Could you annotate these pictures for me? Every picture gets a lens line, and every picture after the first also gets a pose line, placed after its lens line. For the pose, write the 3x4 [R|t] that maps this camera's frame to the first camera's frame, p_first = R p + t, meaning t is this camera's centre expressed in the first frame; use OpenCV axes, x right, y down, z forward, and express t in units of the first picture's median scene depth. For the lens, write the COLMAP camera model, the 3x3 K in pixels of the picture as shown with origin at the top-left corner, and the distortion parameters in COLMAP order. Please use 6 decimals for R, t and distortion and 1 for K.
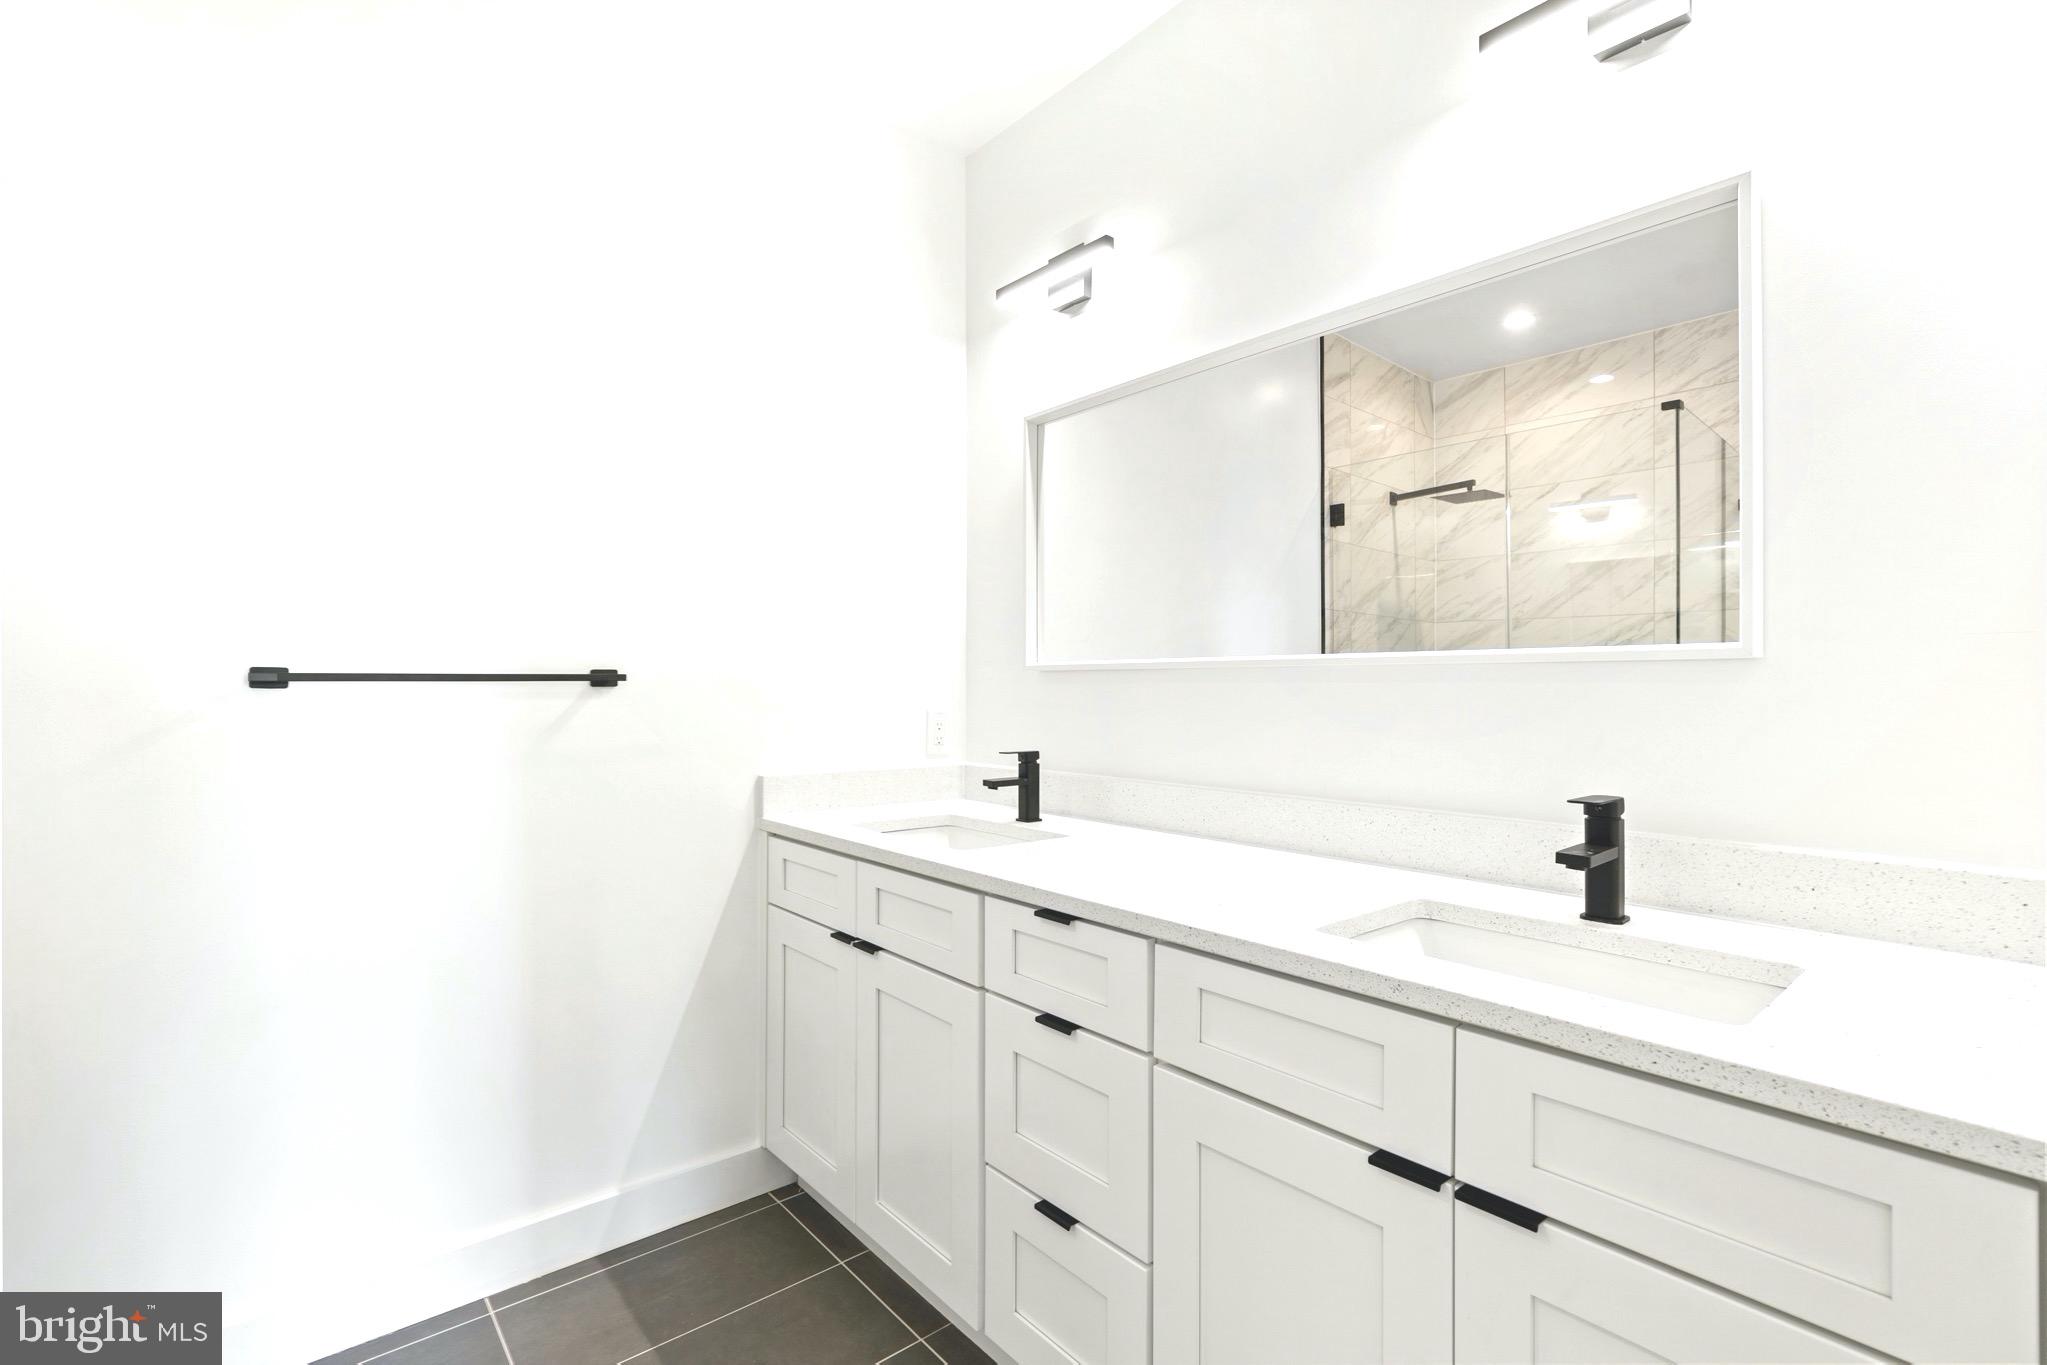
lens RADIAL K [[970.2, 0, 1024.6], [0, 970.2, 688.7], [0, 0, 1]] dist [0.000610, -0.000335]
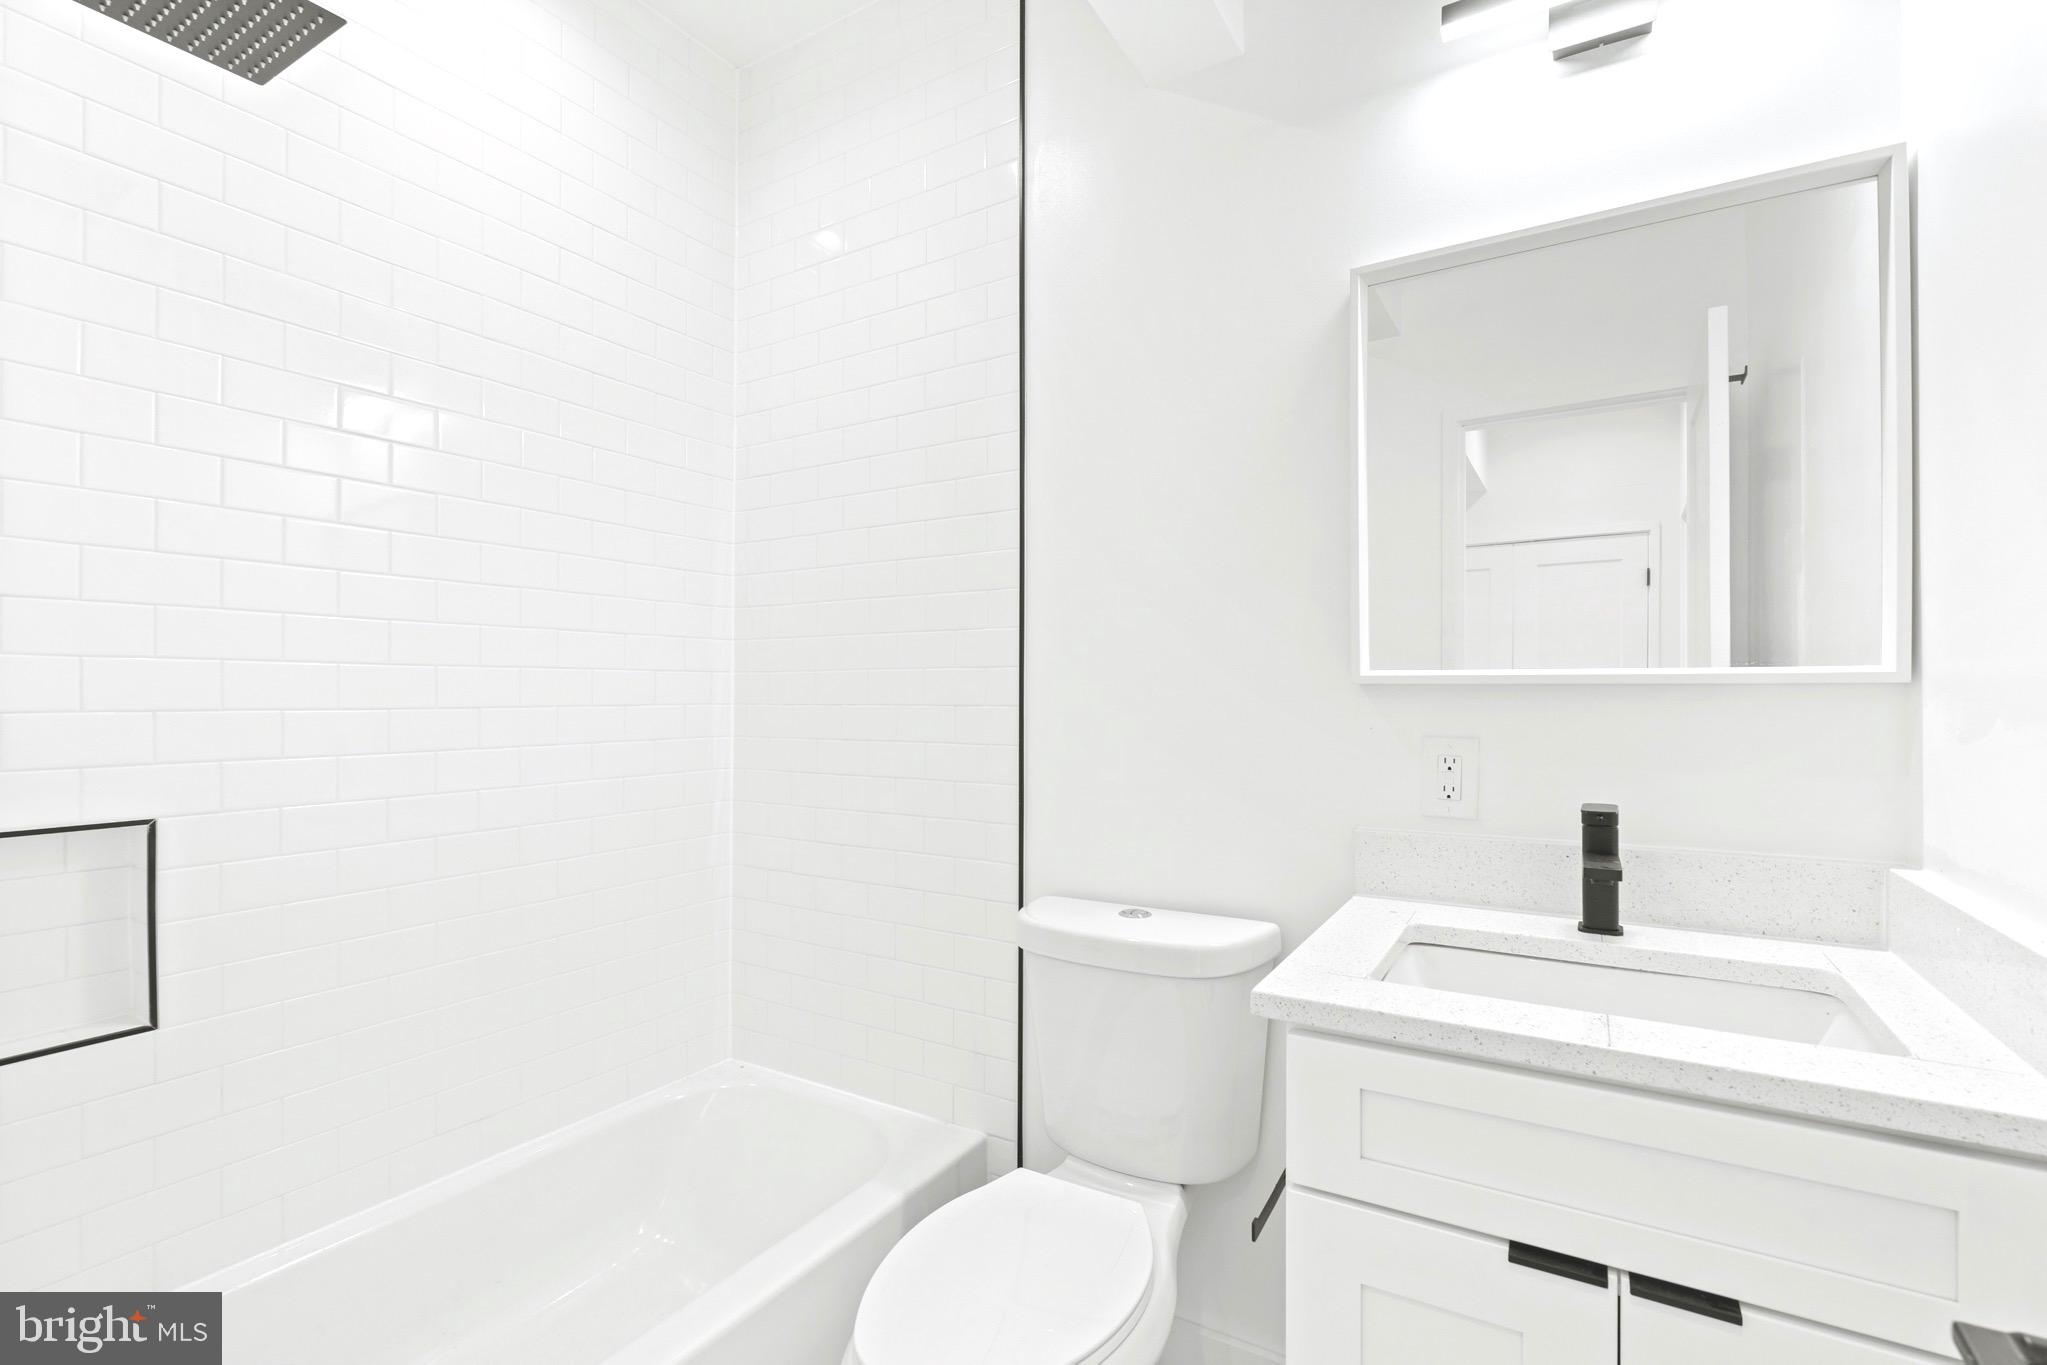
lens RADIAL K [[936.6, 0, 1031.4], [0, 936.6, 689.1], [0, 0, 1]] dist [-0.003612, -0.000426]
pose [[0.941159, 0.000258, 0.337965, -0.253061], [0.001559, 0.999986, -0.005106, -0.000606], [-0.337962, 0.005333, 0.941145, 0.315264]]
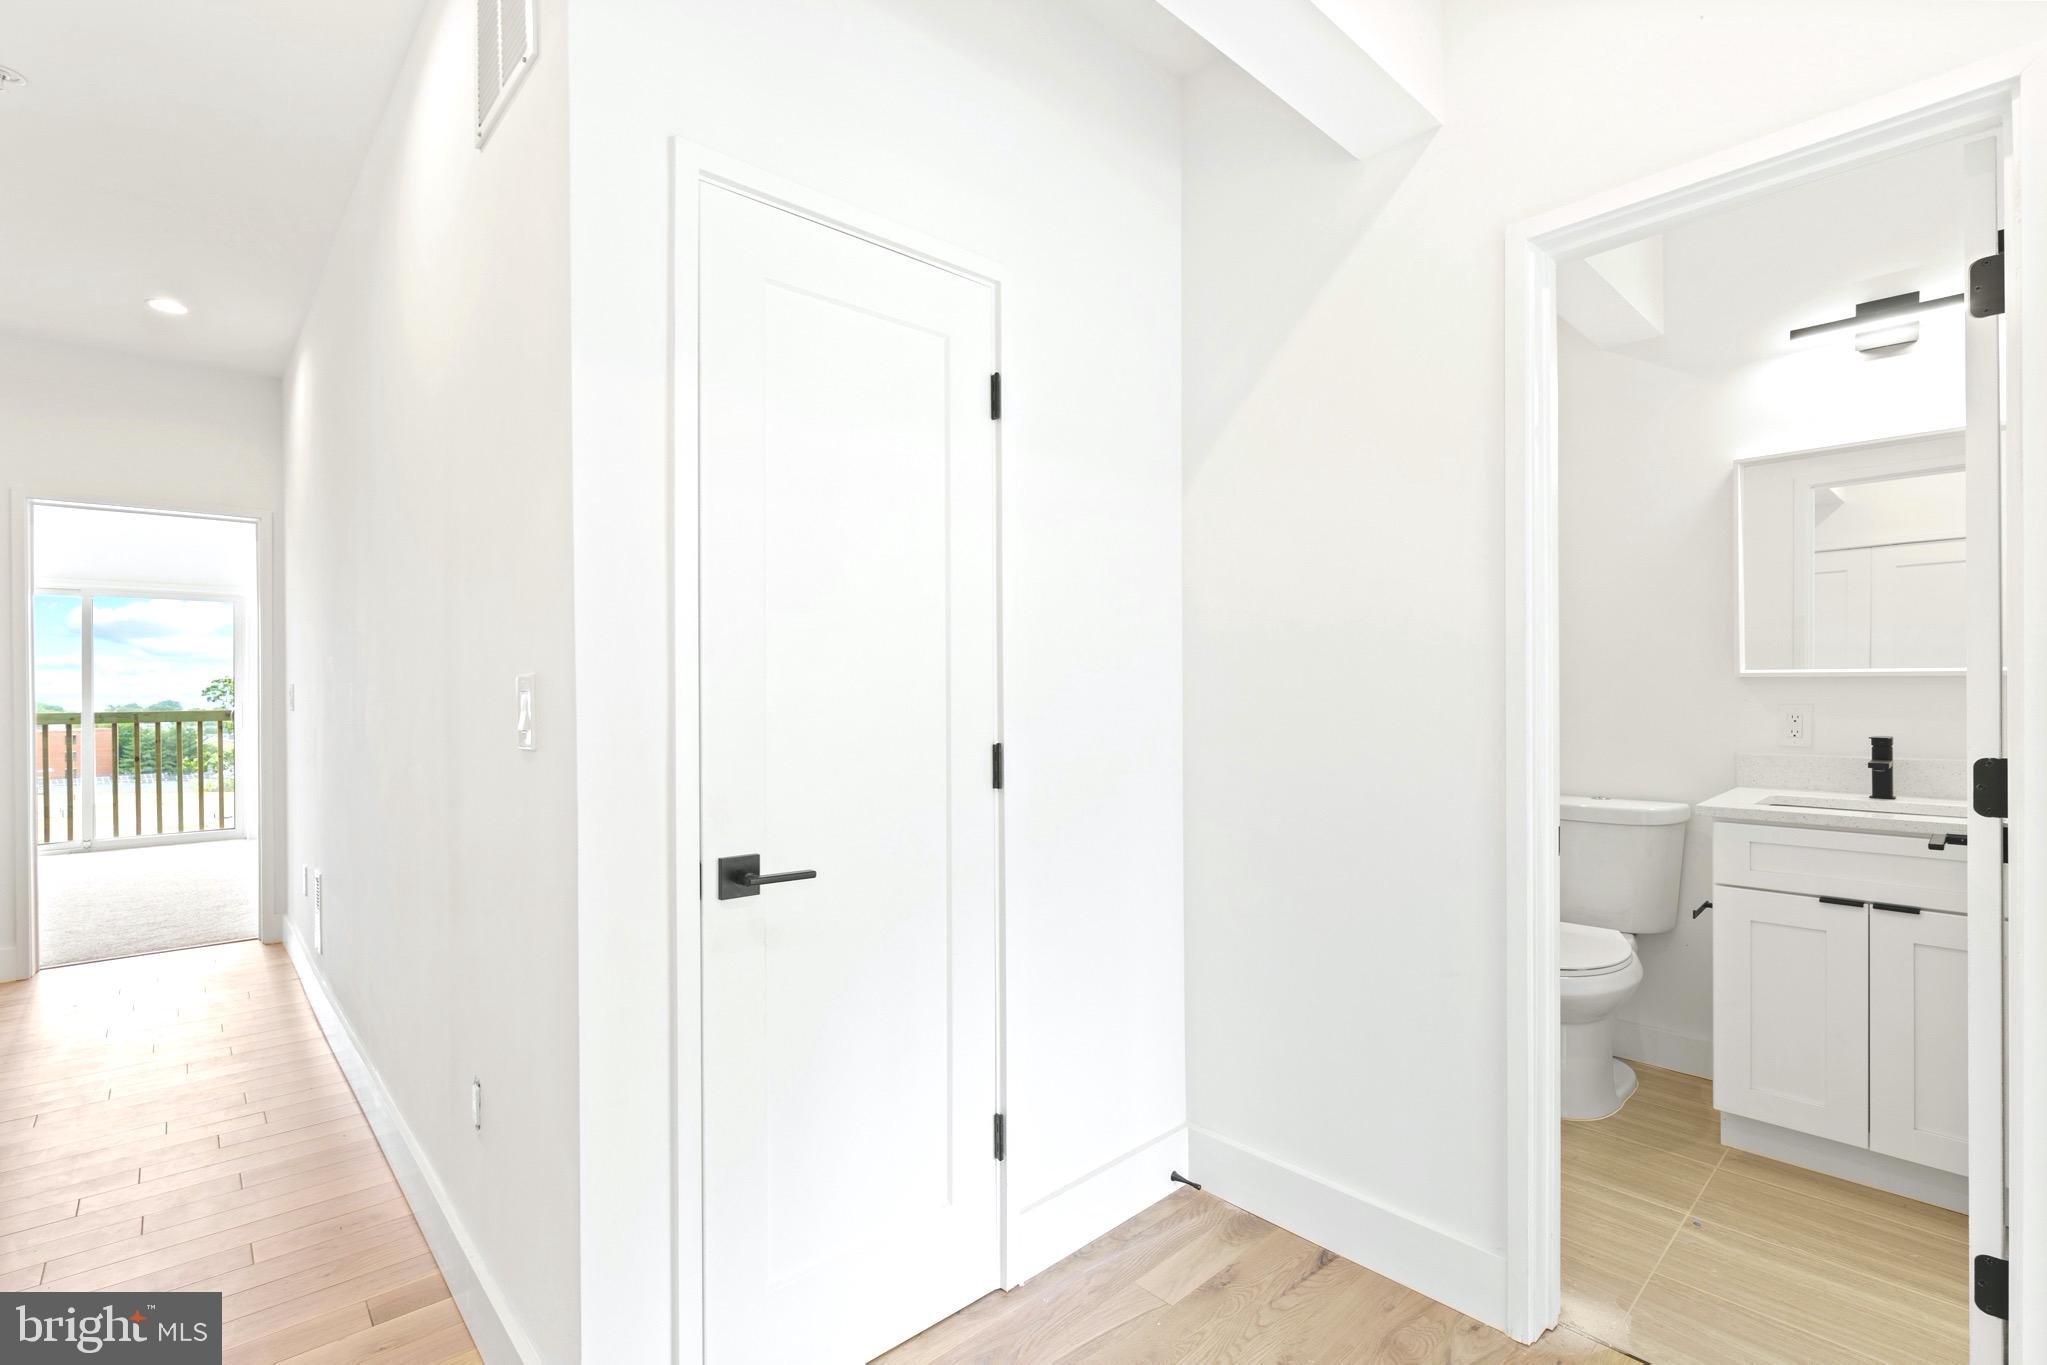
lens RADIAL K [[936.6, 0, 1031.4], [0, 936.6, 689.1], [0, 0, 1]] dist [-0.003612, -0.000426]
pose [[0.997708, 0.000654, 0.067658, -1.261433], [-0.000261, 0.999983, -0.005825, 0.027632], [-0.067661, 0.005794, 0.997692, -0.780458]]
